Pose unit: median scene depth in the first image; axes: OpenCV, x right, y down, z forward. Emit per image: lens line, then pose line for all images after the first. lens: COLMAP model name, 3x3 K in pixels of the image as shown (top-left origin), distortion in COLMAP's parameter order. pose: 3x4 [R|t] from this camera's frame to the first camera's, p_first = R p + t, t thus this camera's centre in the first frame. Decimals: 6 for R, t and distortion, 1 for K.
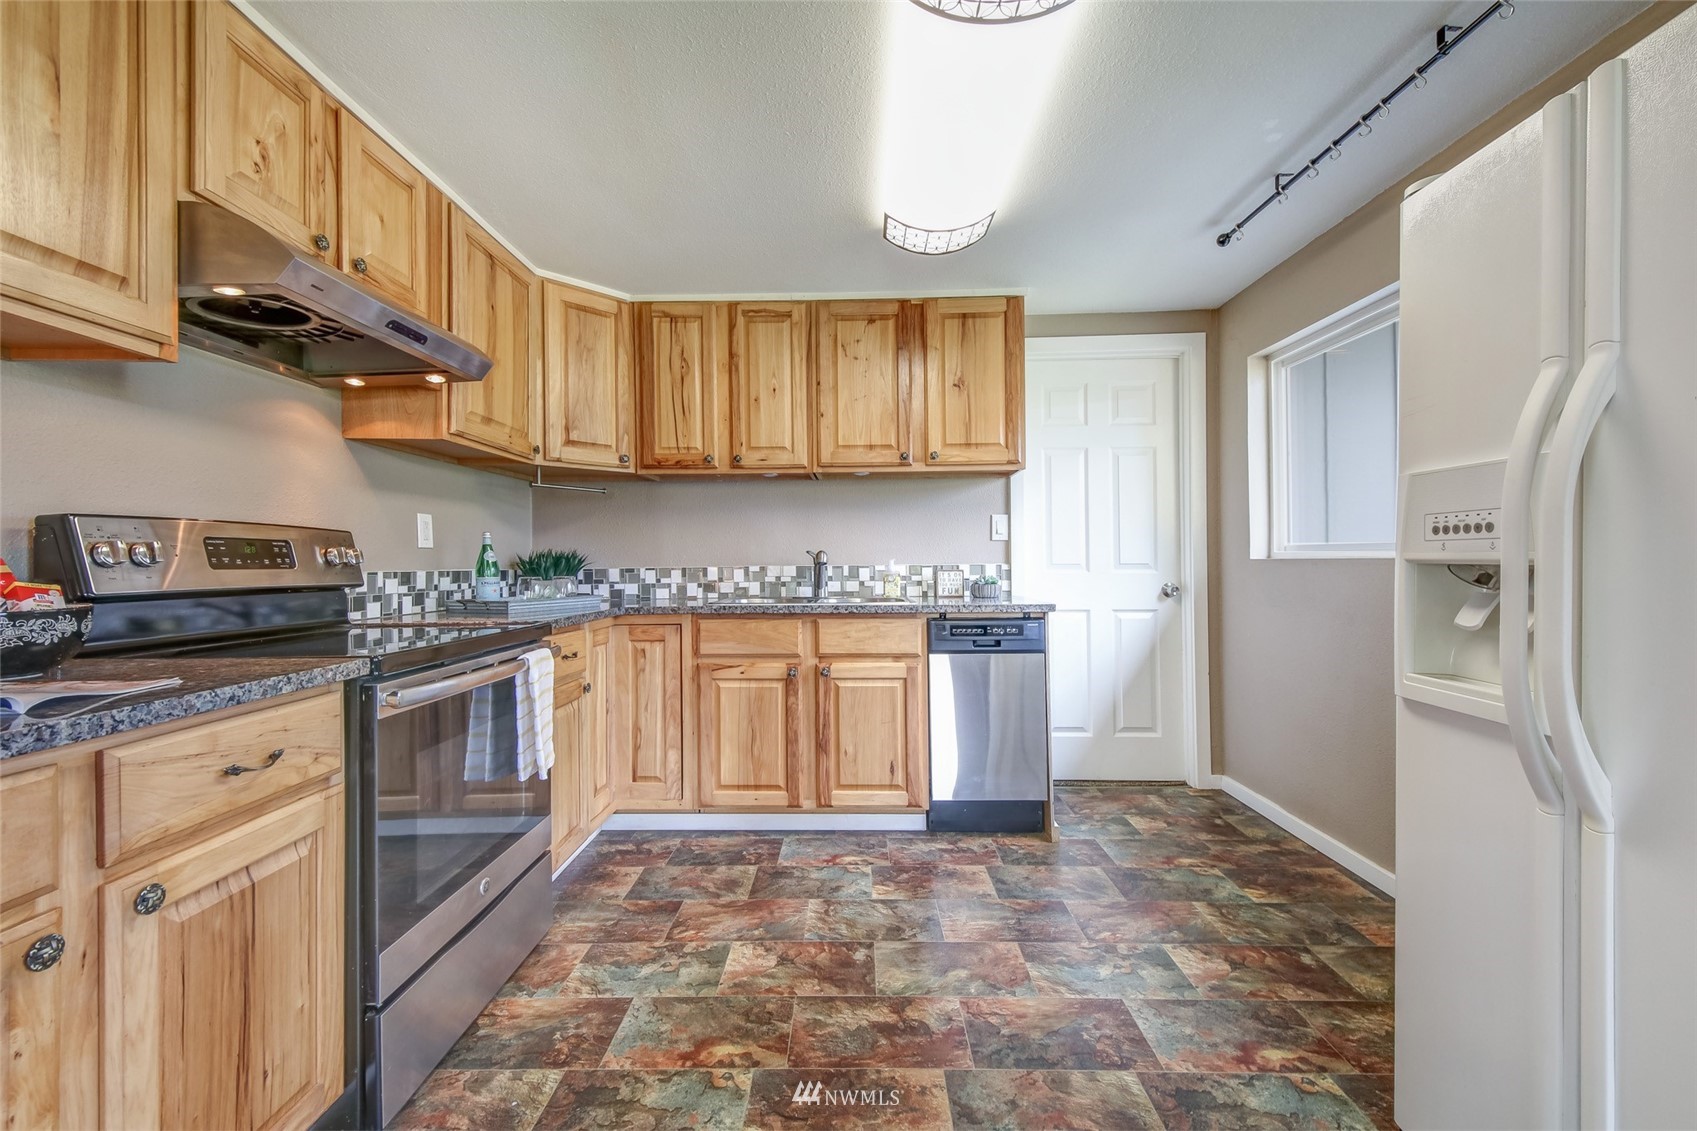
lens RADIAL K [[701.4, 0, 851.5], [0, 701.4, 549.0], [0, 0, 1]] dist [0.002648, -0.000228]
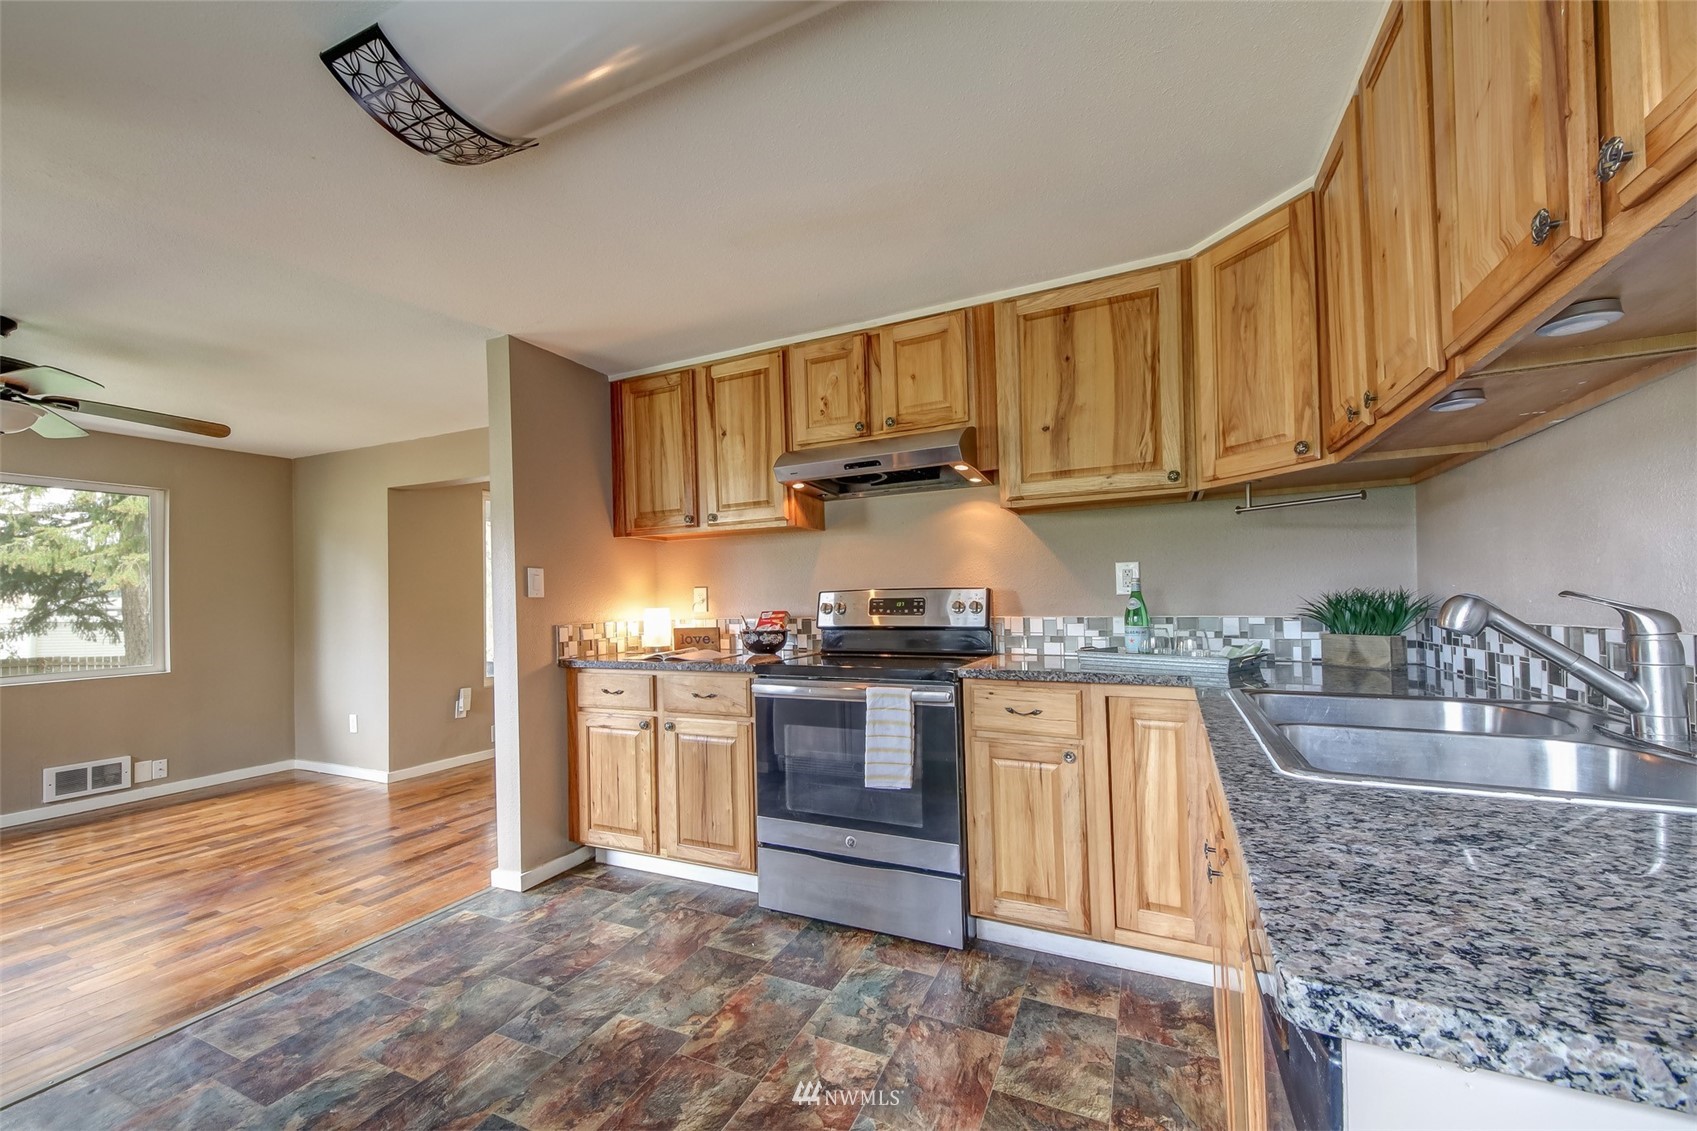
lens RADIAL K [[688.3, 0, 833.2], [0, 688.3, 588.6], [0, 0, 1]] dist [0.009701, -0.000515]
pose [[-0.427429, -0.001643, -0.904048, 0.462651], [0.036965, 0.999130, -0.019292, -0.006316], [0.903293, -0.041664, -0.426996, 0.963083]]
